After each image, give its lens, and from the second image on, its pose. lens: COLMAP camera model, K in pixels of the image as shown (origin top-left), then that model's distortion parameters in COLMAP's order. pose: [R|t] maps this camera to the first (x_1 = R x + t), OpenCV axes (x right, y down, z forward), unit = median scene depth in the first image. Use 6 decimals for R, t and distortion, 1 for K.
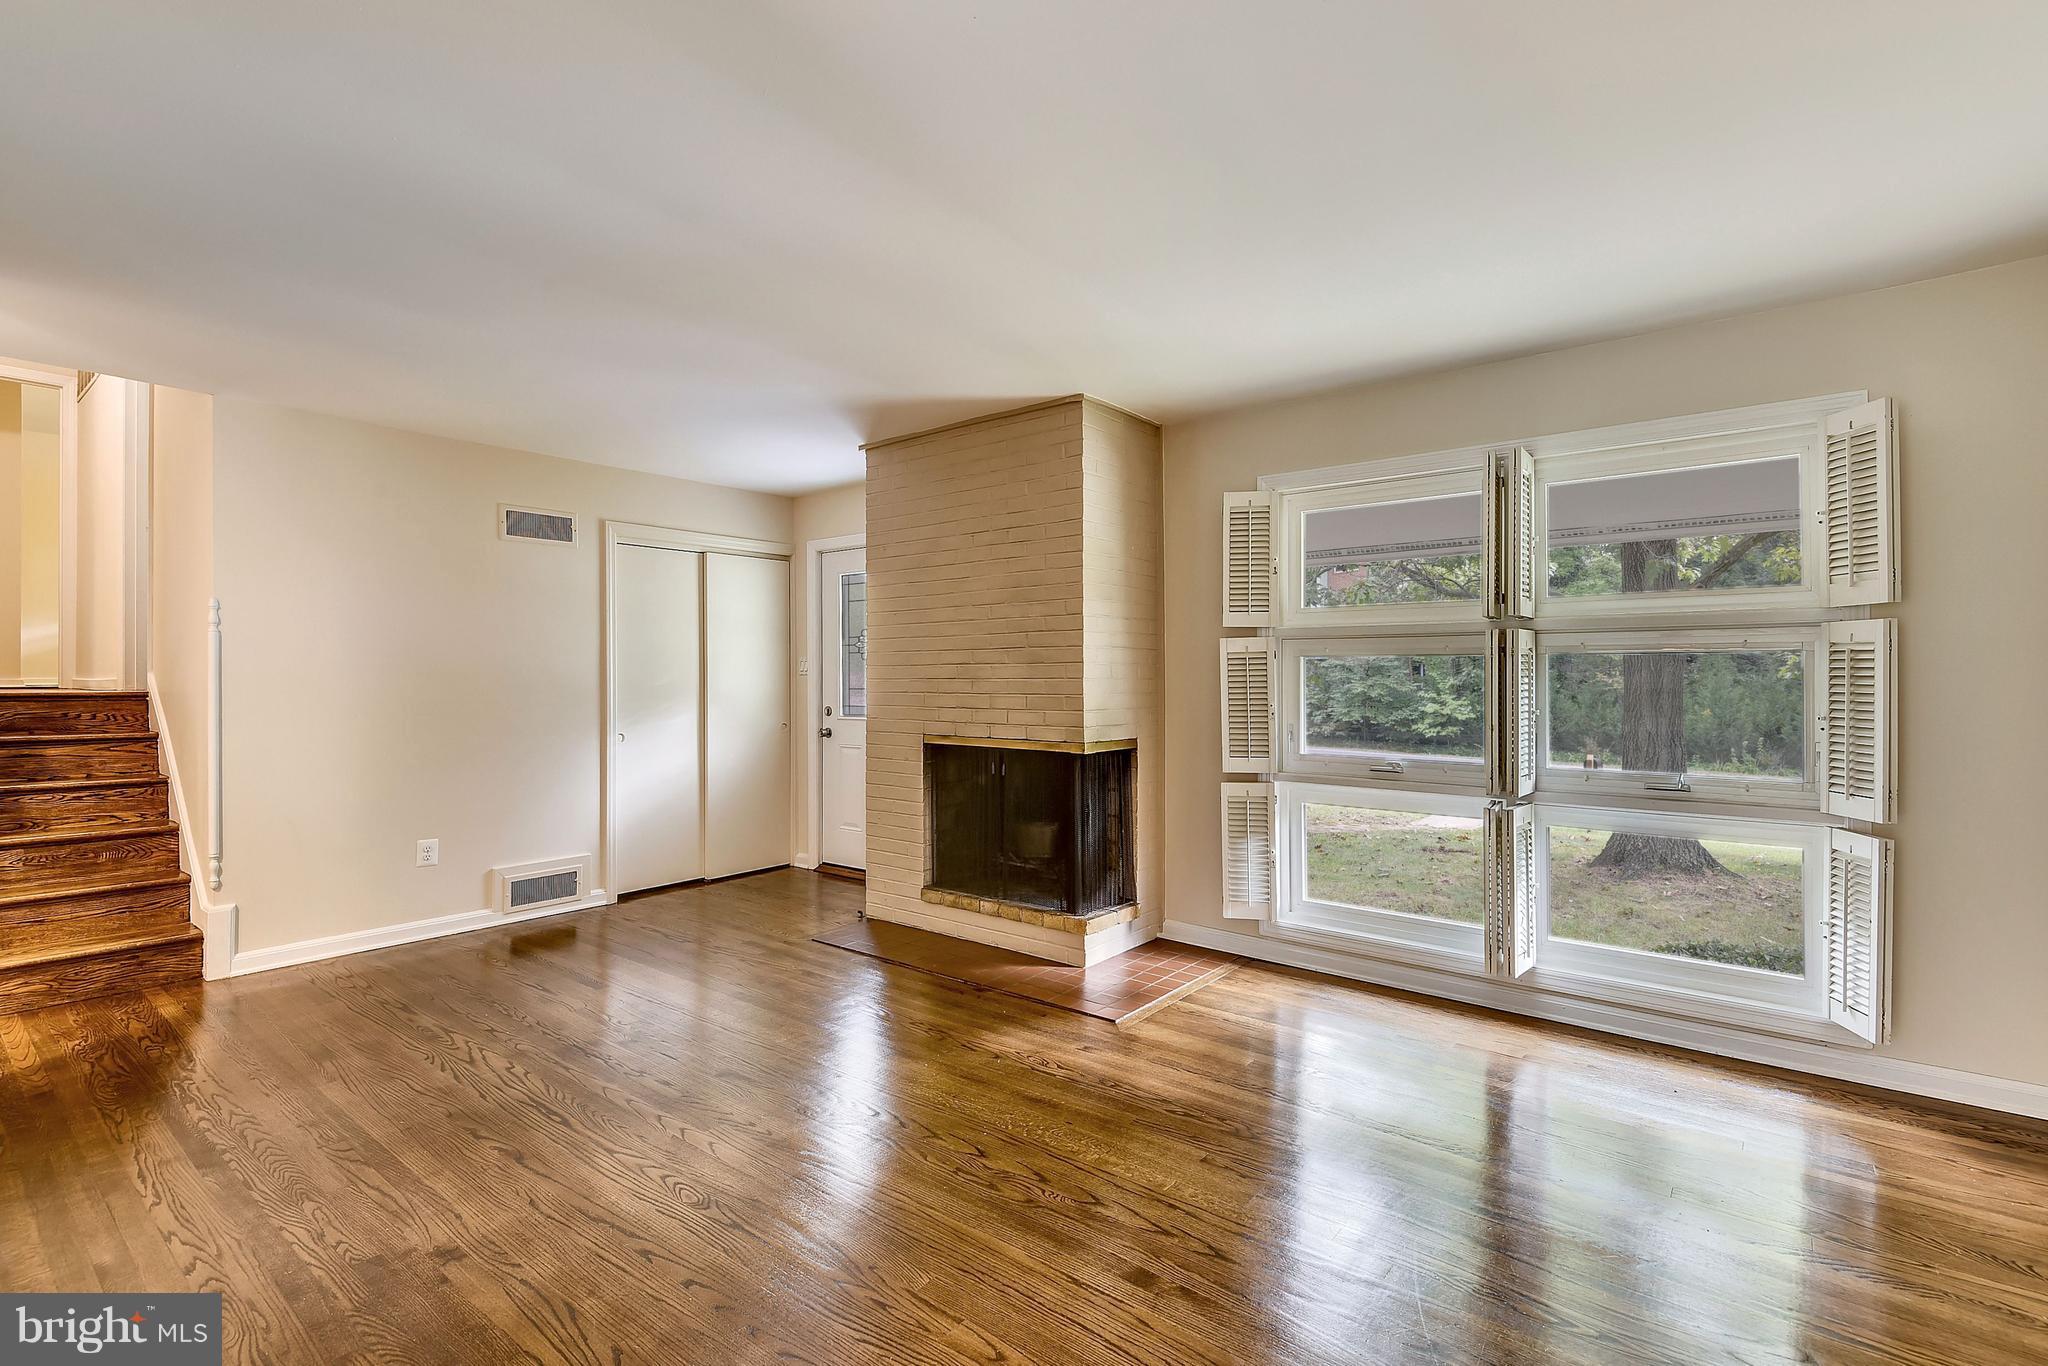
lens RADIAL K [[936.4, 0, 1033.9], [0, 936.4, 652.0], [0, 0, 1]] dist [0.017578, -0.011485]
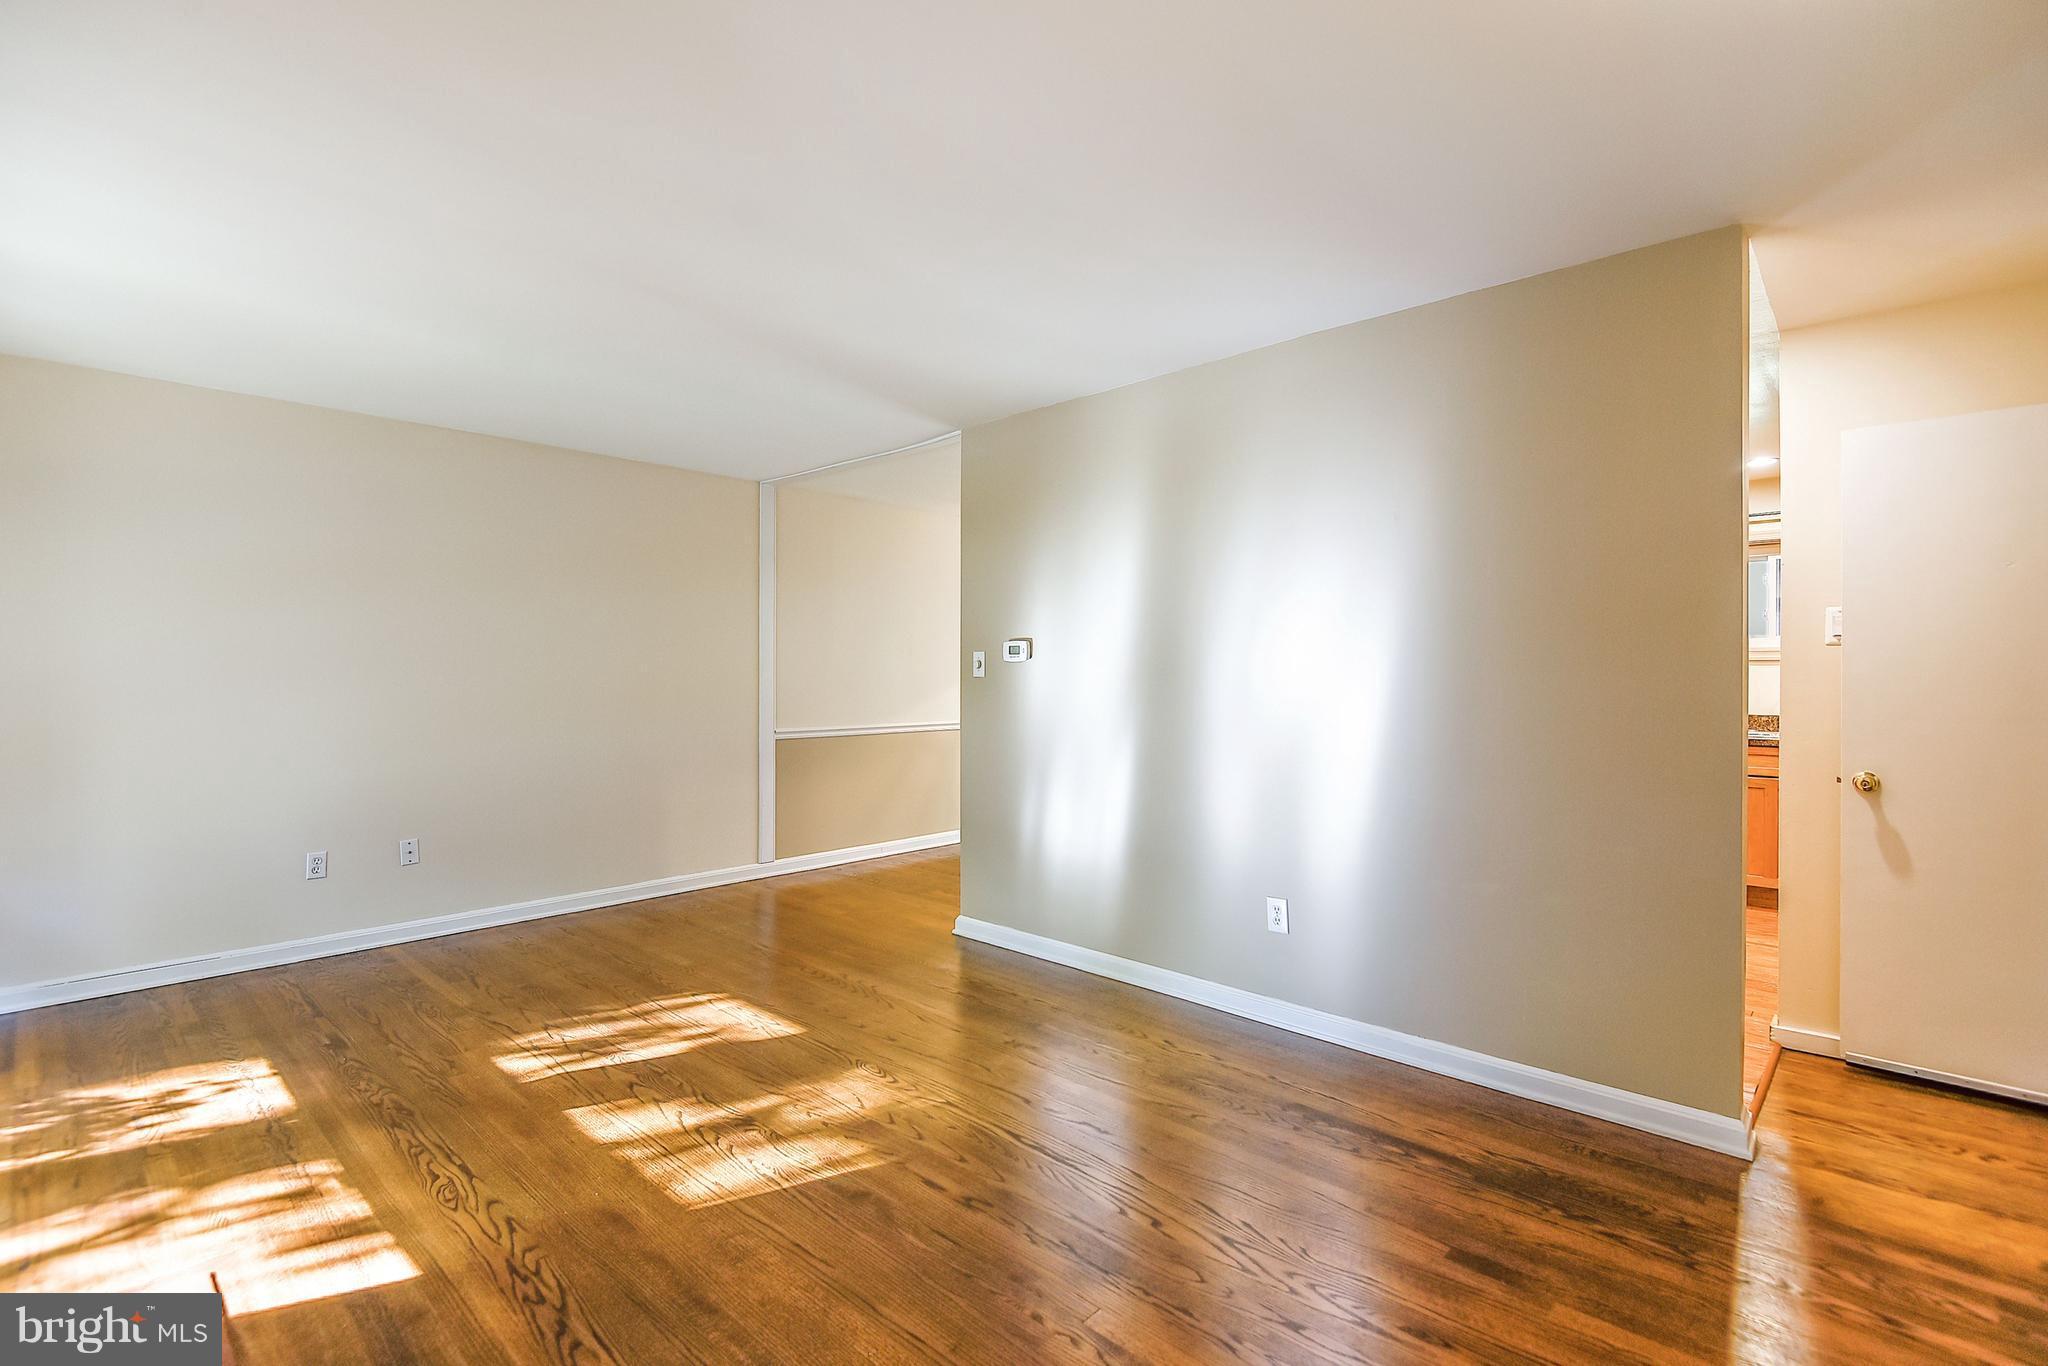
lens RADIAL K [[936.4, 0, 1017.8], [0, 936.4, 676.9], [0, 0, 1]] dist [0.017578, -0.011485]
pose [[-0.995634, 0.001568, 0.093330, -0.333833], [-0.000427, 0.999772, -0.021358, 0.028317], [-0.093342, -0.021305, -0.995406, 1.109214]]
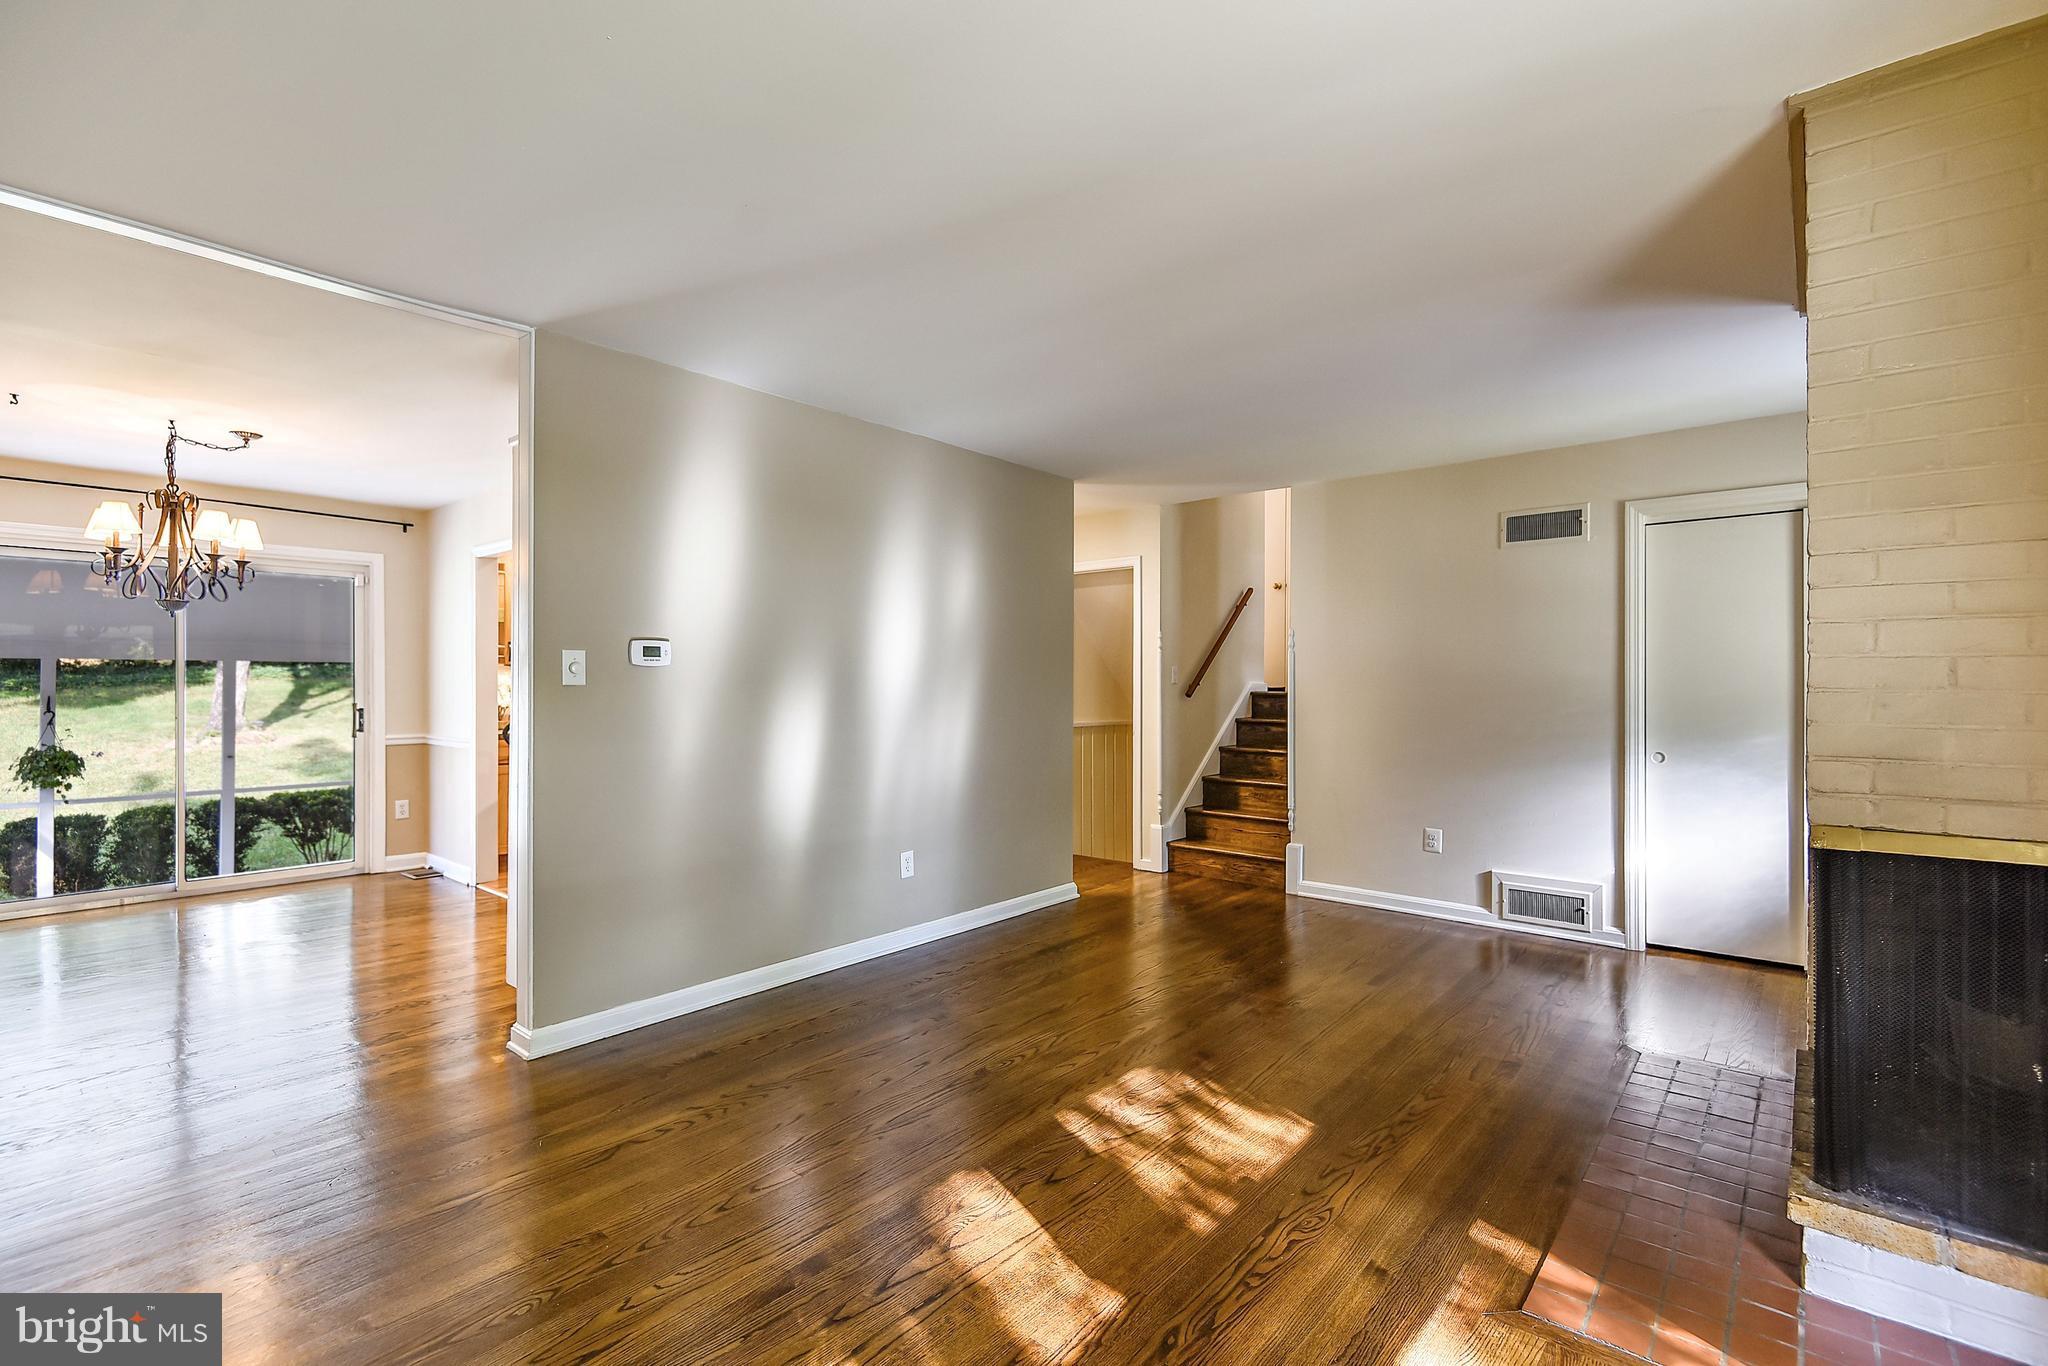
lens RADIAL K [[936.4, 0, 1006.5], [0, 936.4, 682.1], [0, 0, 1]] dist [0.017578, -0.011485]
pose [[-0.042910, 0.001425, -0.999078, 0.471074], [0.021232, 0.999774, 0.000514, 0.012552], [0.998853, -0.021190, -0.042931, 0.525821]]
